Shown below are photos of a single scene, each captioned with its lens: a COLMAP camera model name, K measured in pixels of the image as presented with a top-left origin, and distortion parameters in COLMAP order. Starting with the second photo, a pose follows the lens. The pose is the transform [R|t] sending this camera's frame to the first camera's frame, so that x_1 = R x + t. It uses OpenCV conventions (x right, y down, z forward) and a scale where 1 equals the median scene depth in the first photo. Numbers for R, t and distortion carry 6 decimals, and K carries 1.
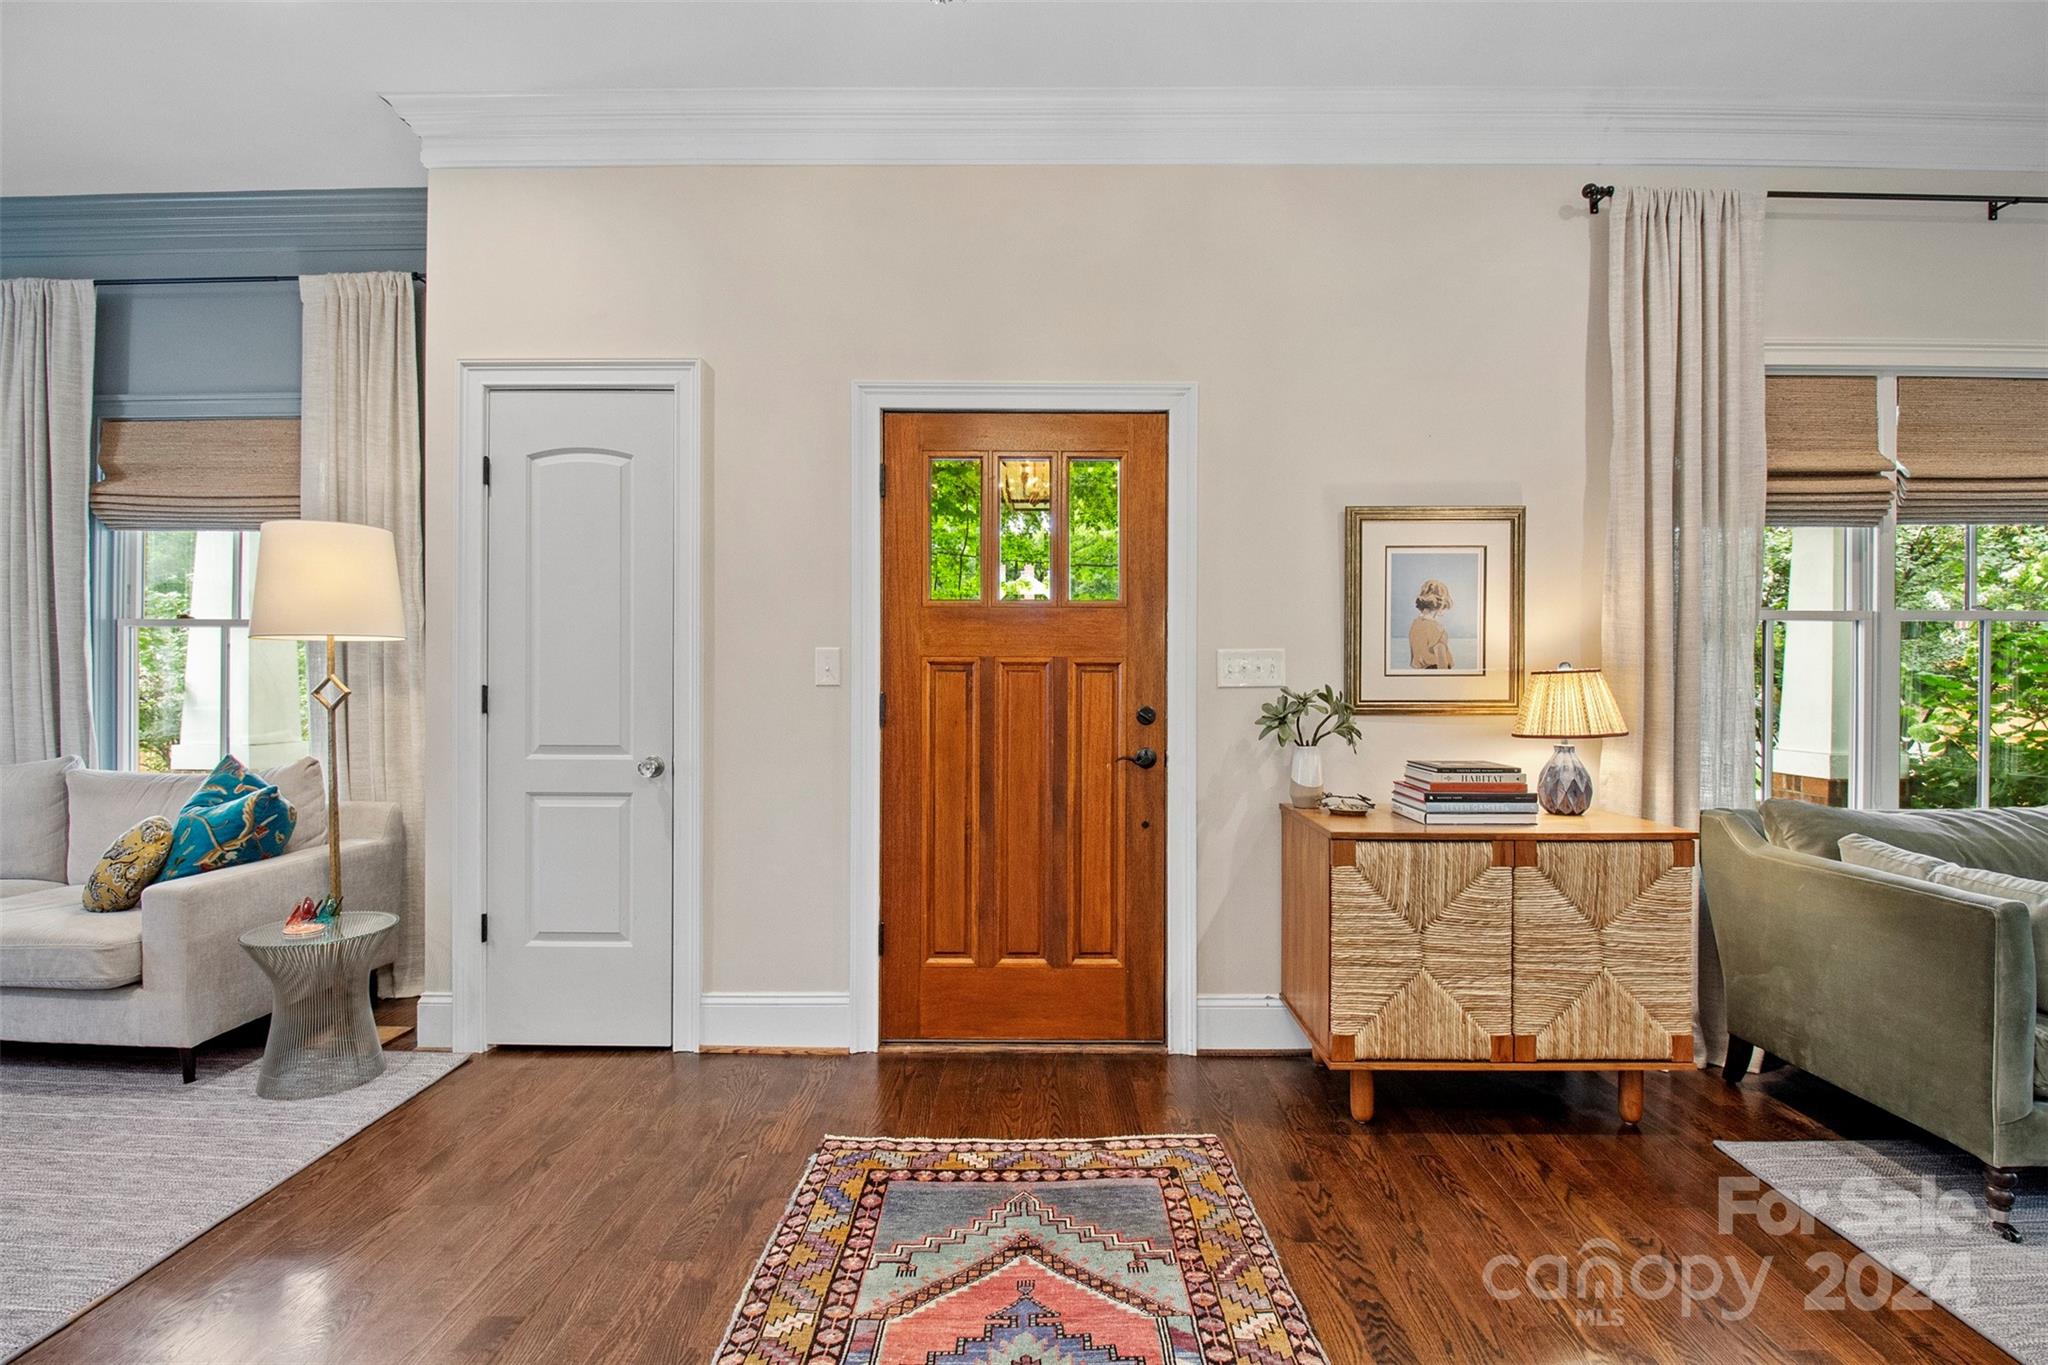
lens RADIAL K [[949.7, 0, 1028.8], [0, 949.7, 666.1], [0, 0, 1]] dist [0.013982, -0.012195]
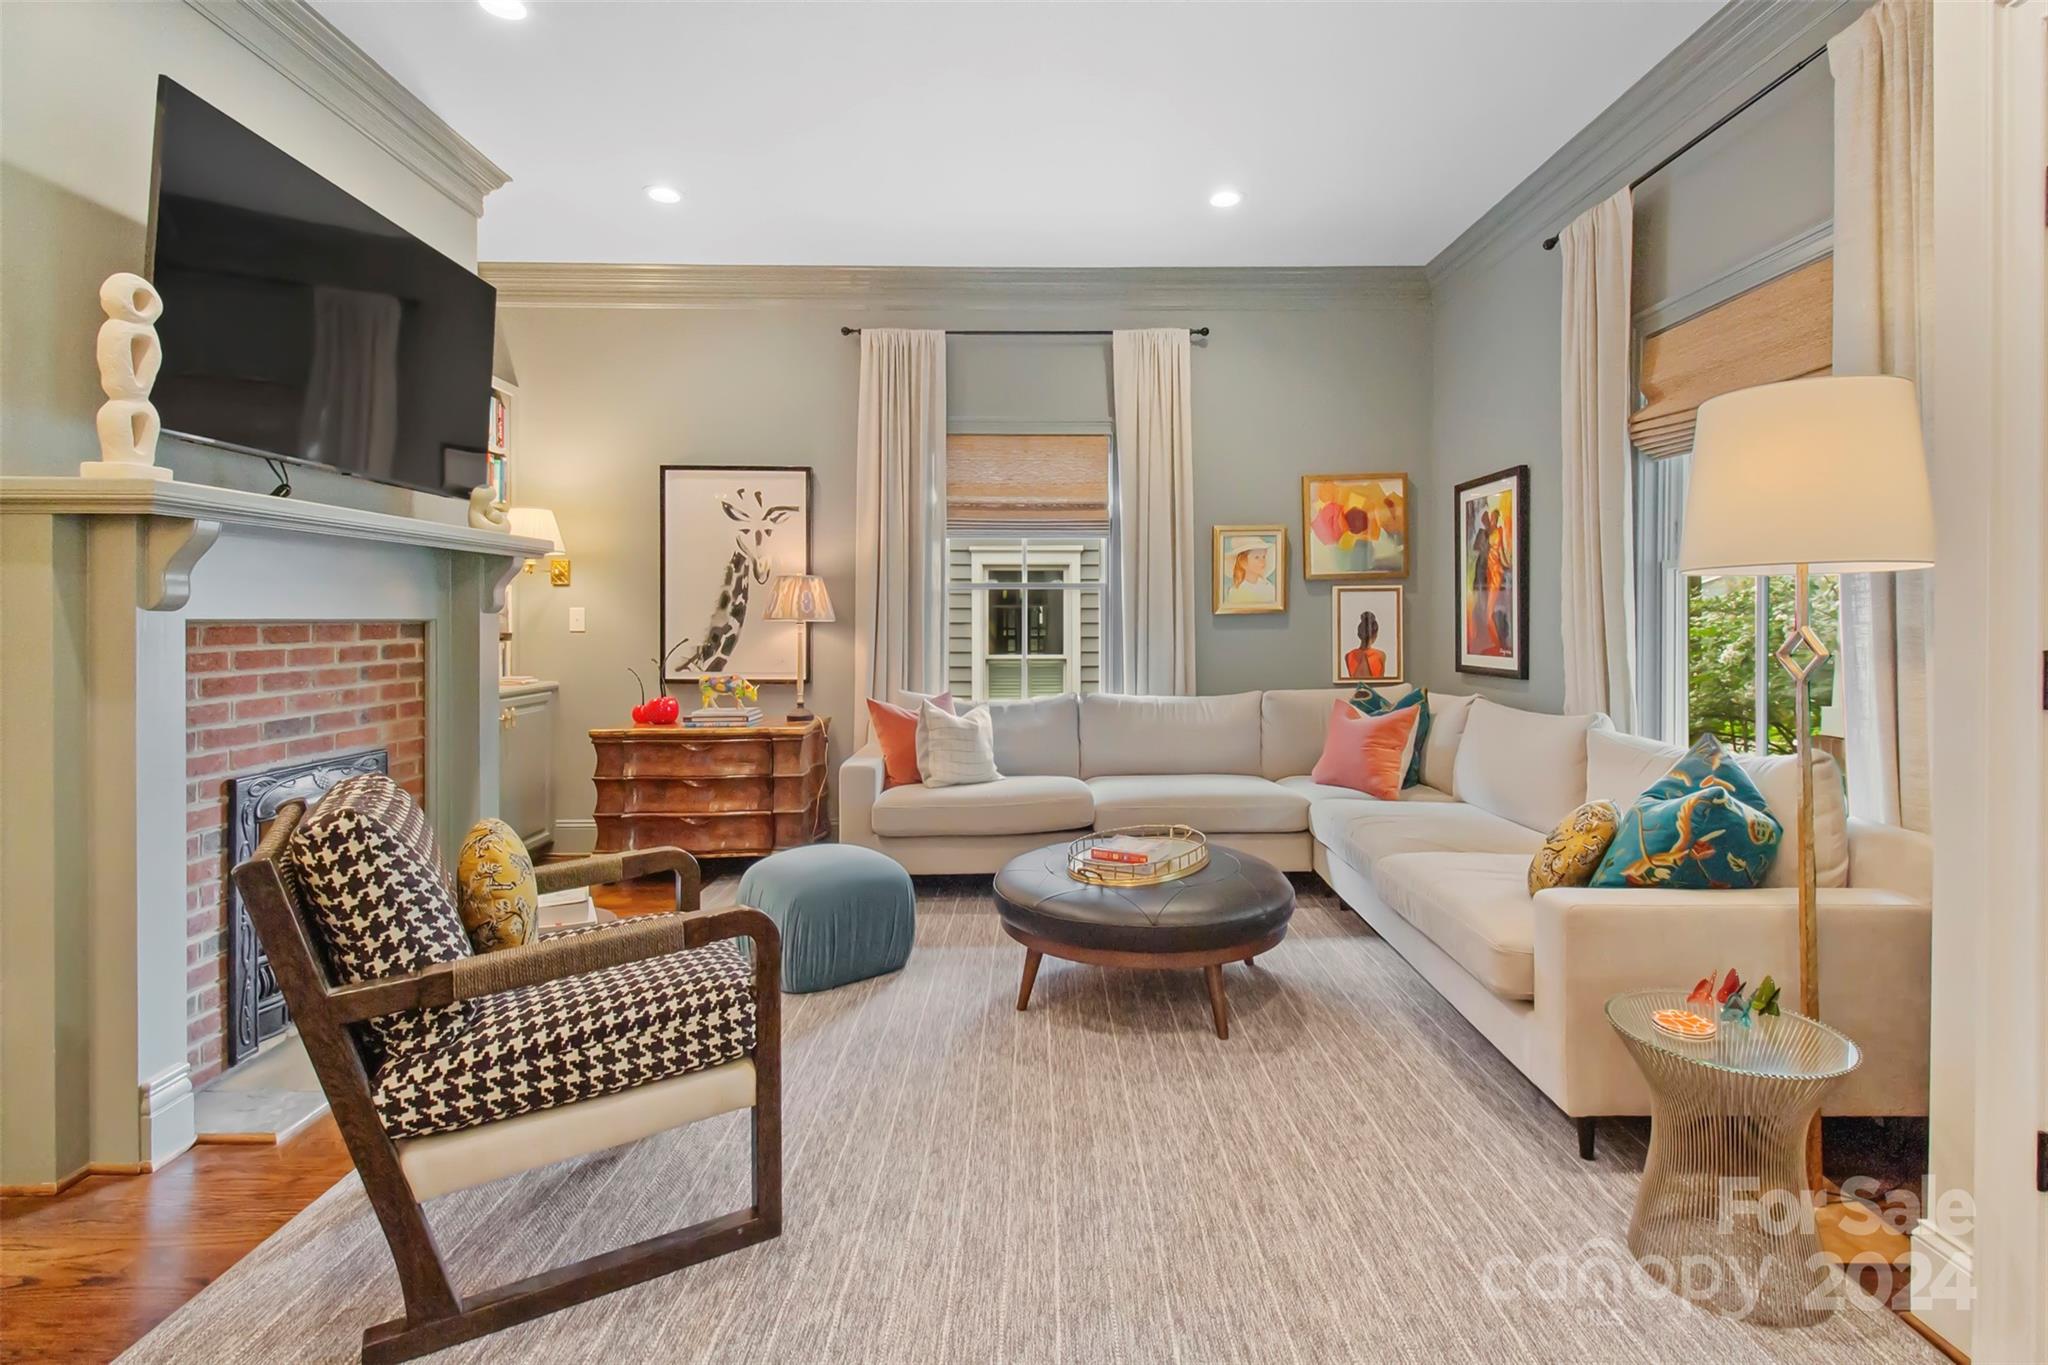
lens RADIAL K [[949.7, 0, 1051.9], [0, 949.7, 627.8], [0, 0, 1]] dist [0.013982, -0.012195]
pose [[0.027343, 0.002448, -0.999623, -0.119153], [0.008839, 0.999957, 0.002690, 0.004558], [0.999587, -0.008909, 0.027320, 0.510713]]
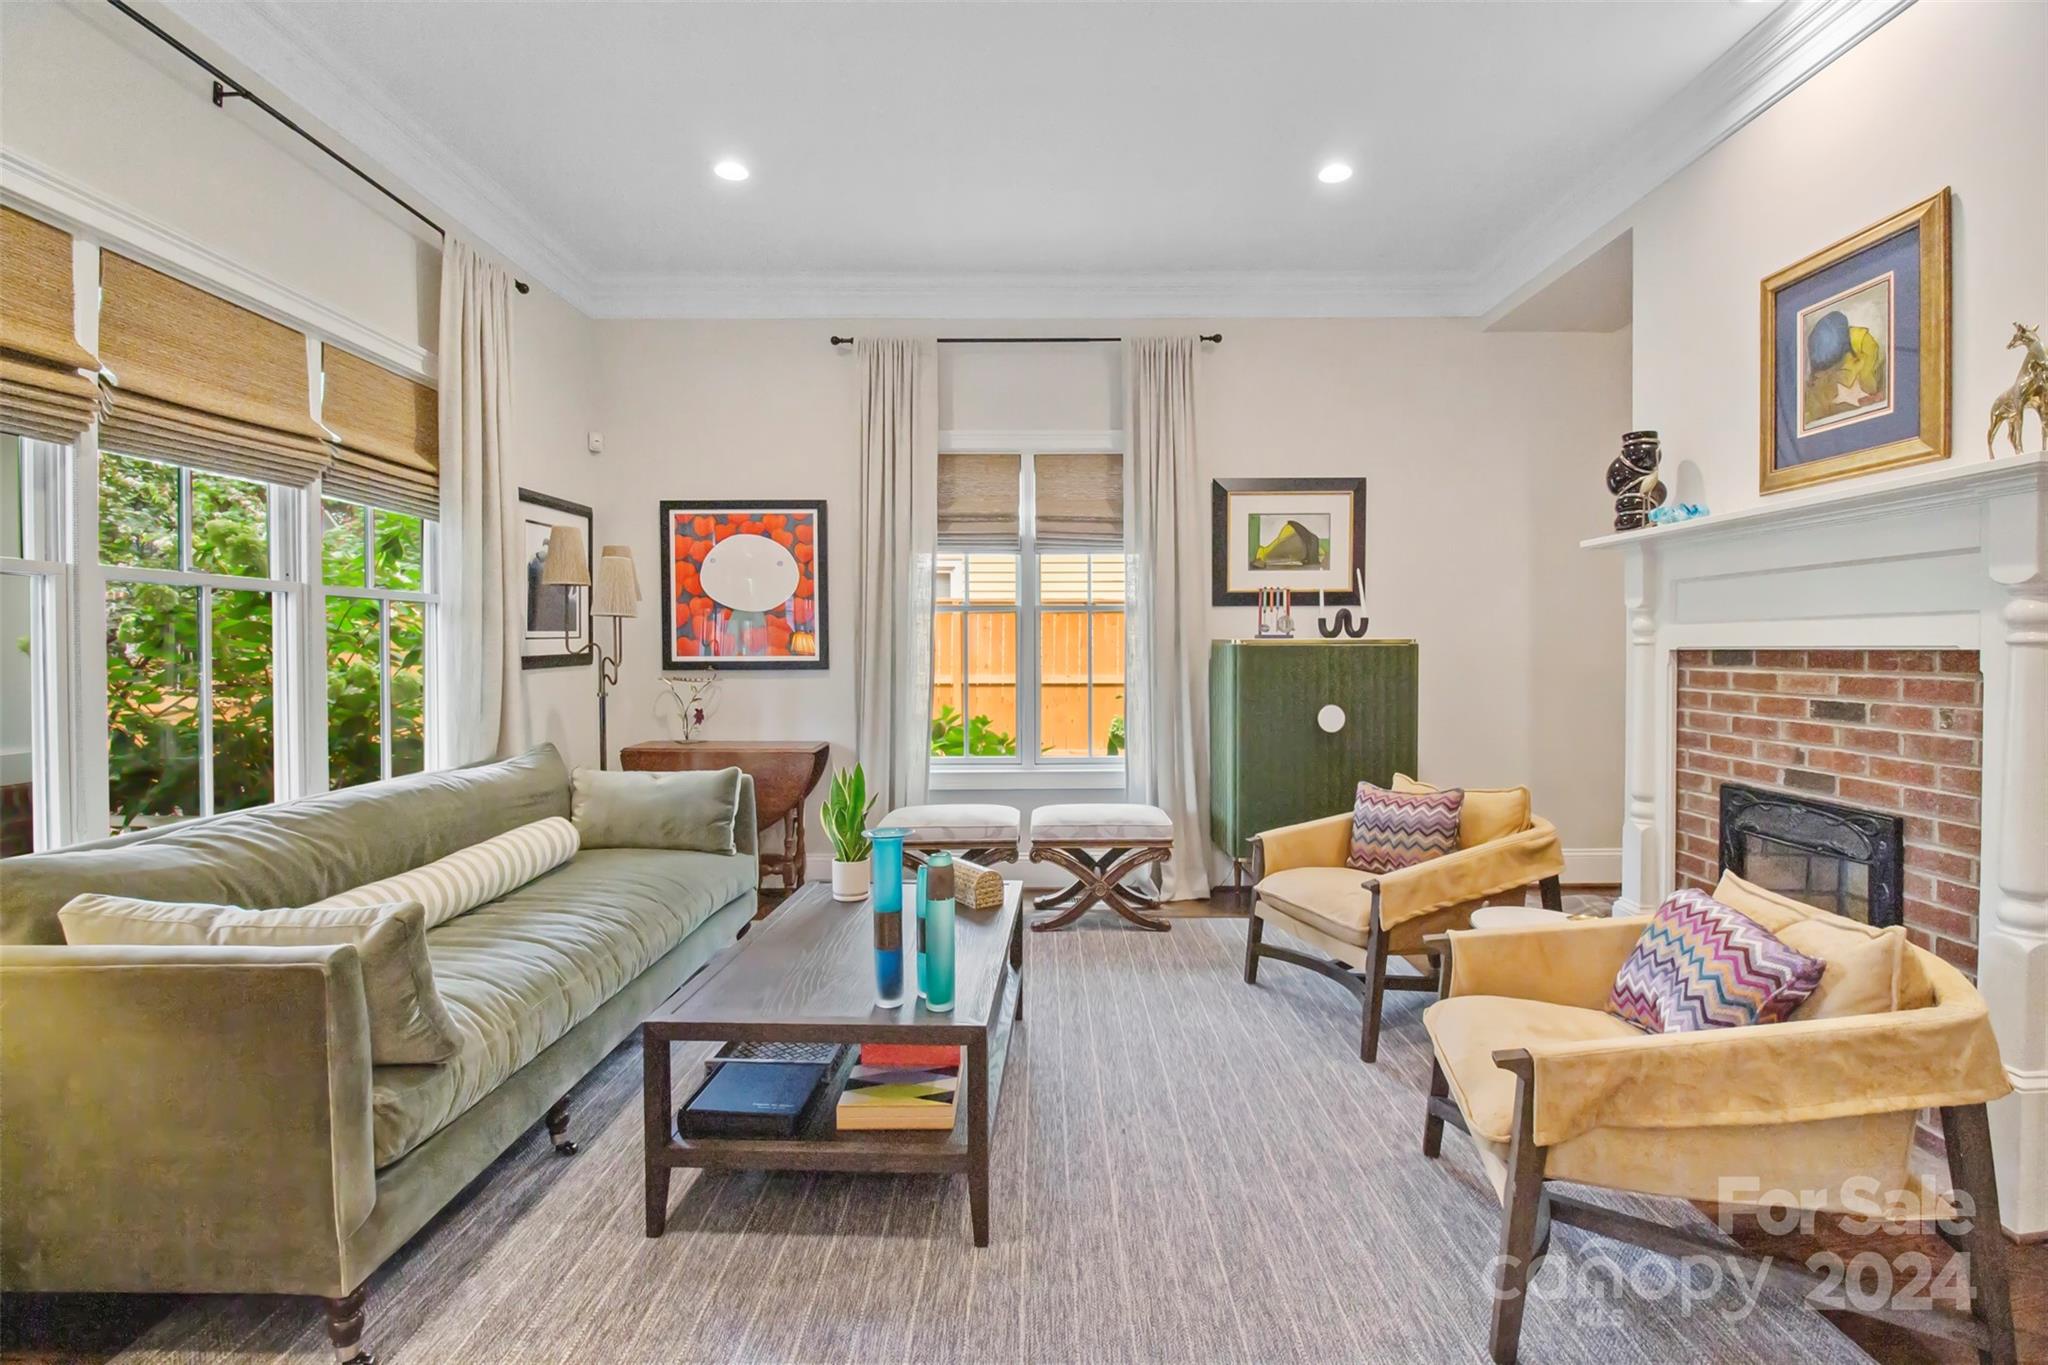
lens RADIAL K [[949.7, 0, 1035.7], [0, 949.7, 655.8], [0, 0, 1]] dist [0.013982, -0.012195]
pose [[-0.007109, -0.014342, 0.999872, 0.170798], [-0.001819, 0.999896, 0.014329, 0.000582], [-0.999973, -0.001717, -0.007135, 0.284770]]
